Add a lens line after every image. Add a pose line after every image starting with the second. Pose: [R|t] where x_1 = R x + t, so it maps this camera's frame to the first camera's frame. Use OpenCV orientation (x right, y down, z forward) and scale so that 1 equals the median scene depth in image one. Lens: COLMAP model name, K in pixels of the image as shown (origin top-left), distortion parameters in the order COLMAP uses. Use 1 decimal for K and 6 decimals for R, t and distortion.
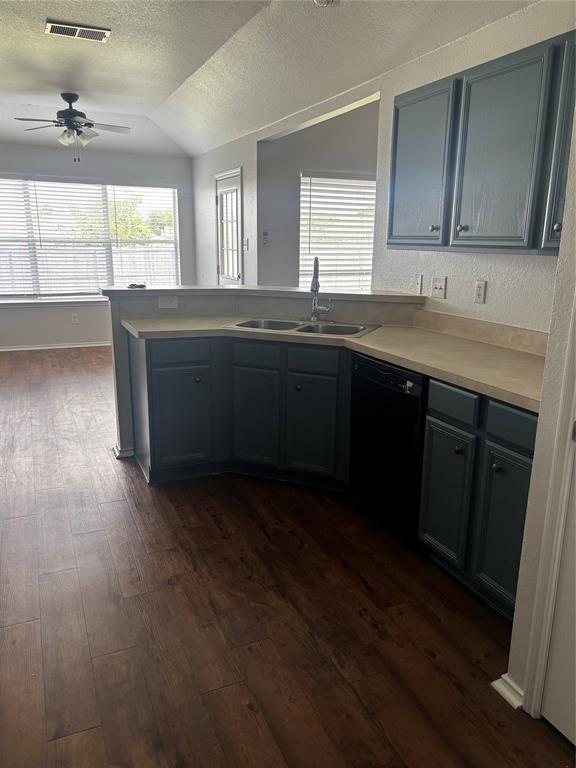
lens RADIAL K [[579.3, 0, 288.2], [0, 579.3, 384.0], [0, 0, 1]] dist [-0.003865, -0.000456]
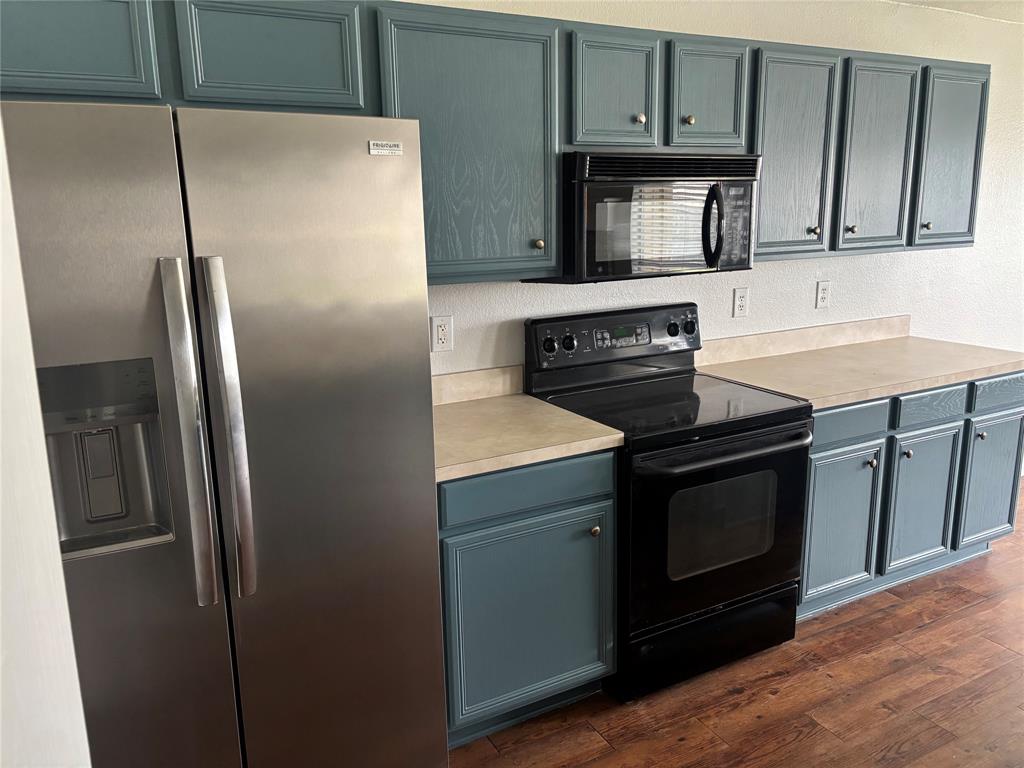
lens RADIAL K [[772.3, 0, 511.9], [0, 772.3, 383.5], [0, 0, 1]] dist [-0.003865, -0.000456]
pose [[-0.080883, -0.221058, 0.971901, -0.799194], [0.264135, 0.935480, 0.234756, -0.433887], [-0.961088, 0.275701, -0.017276, 1.485161]]
